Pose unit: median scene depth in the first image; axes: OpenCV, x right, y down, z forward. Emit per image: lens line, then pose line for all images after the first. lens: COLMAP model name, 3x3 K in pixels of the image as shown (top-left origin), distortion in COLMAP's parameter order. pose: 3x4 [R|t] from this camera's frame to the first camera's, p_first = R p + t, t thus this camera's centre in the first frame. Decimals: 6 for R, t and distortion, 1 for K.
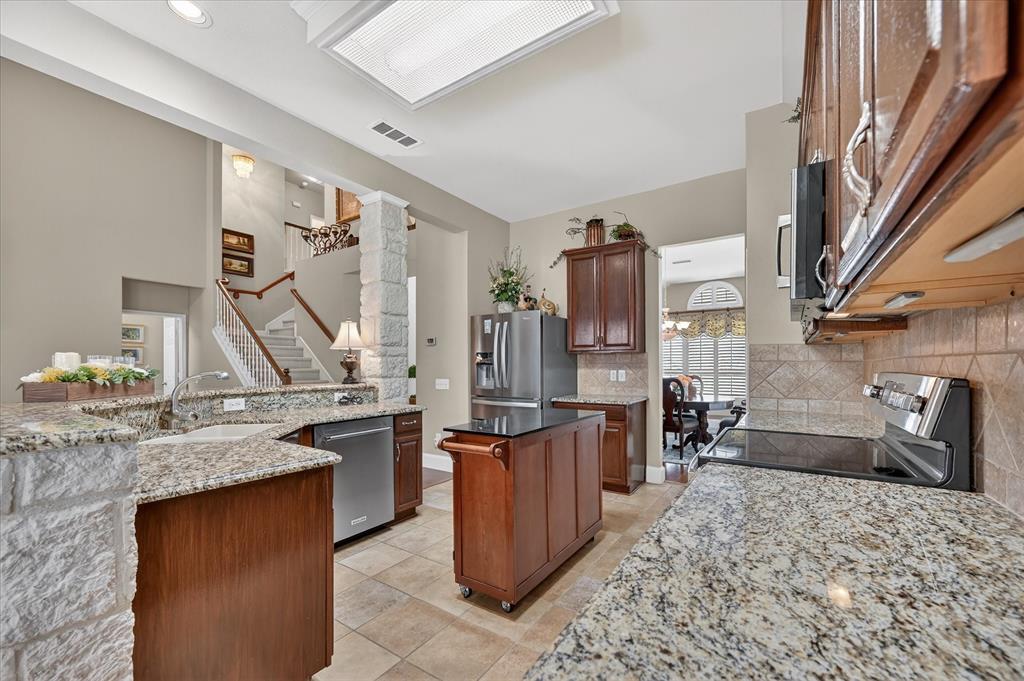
lens RADIAL K [[406.0, 0, 519.7], [0, 406.0, 360.8], [0, 0, 1]] dist [-0.000865, -0.000030]
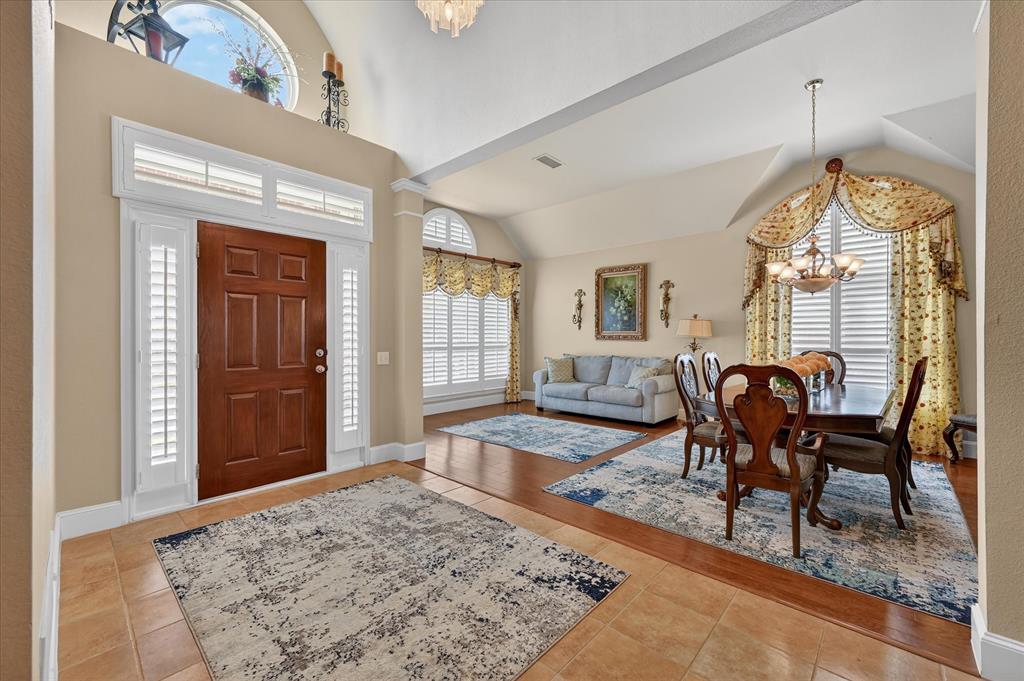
lens RADIAL K [[407.2, 0, 521.2], [0, 407.2, 335.5], [0, 0, 1]] dist [0.000095, 0.000298]
pose [[0.151357, 0.008510, 0.988443, -0.349672], [-0.014753, 0.999871, -0.006349, 0.024275], [-0.988369, -0.013622, 0.151463, 1.846293]]
